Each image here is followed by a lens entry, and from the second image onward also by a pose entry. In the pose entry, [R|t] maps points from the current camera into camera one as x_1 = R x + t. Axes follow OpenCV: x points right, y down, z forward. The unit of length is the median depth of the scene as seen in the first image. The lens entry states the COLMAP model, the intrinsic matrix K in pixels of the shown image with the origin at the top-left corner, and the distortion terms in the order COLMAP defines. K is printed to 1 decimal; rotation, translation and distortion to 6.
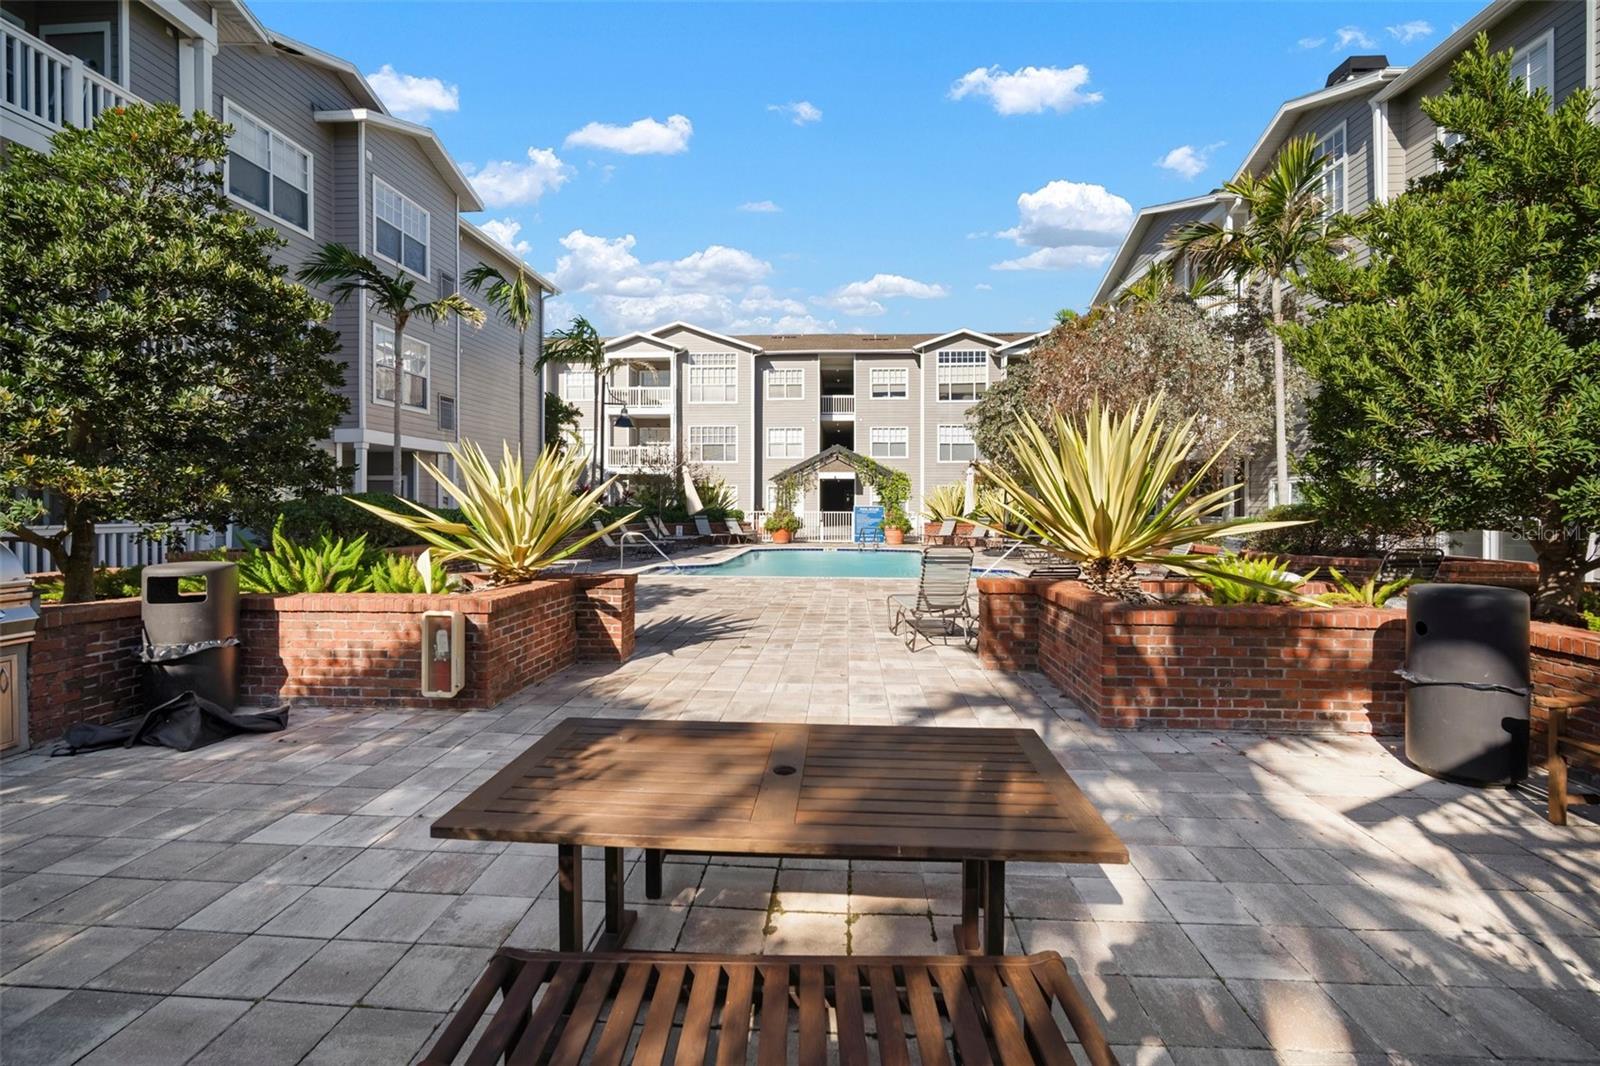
lens RADIAL K [[697.9, 0, 798.8], [0, 697.9, 536.5], [0, 0, 1]] dist [-0.007388, 0.003472]
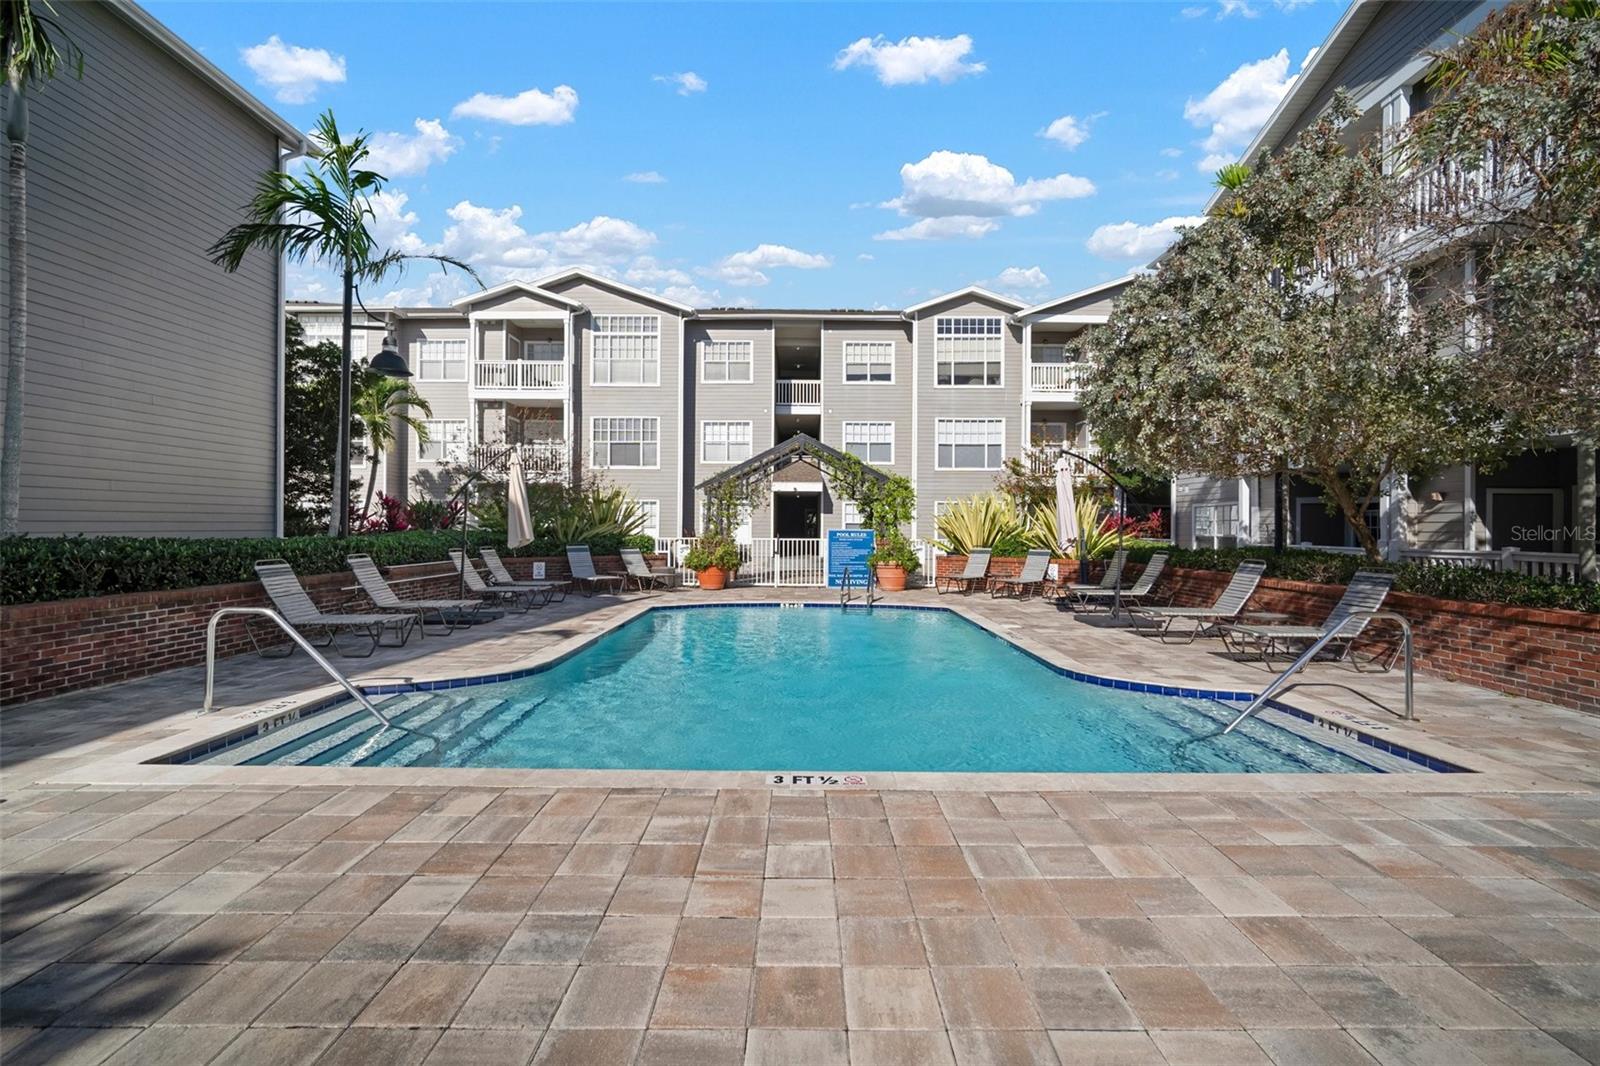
lens RADIAL K [[697.9, 0, 798.8], [0, 697.9, 536.5], [0, 0, 1]] dist [-0.007388, 0.003472]
pose [[0.997881, 0.002389, 0.065015, 0.008834], [-0.000346, 0.999506, -0.031421, -0.013693], [-0.065057, 0.031332, 0.997390, 0.287940]]
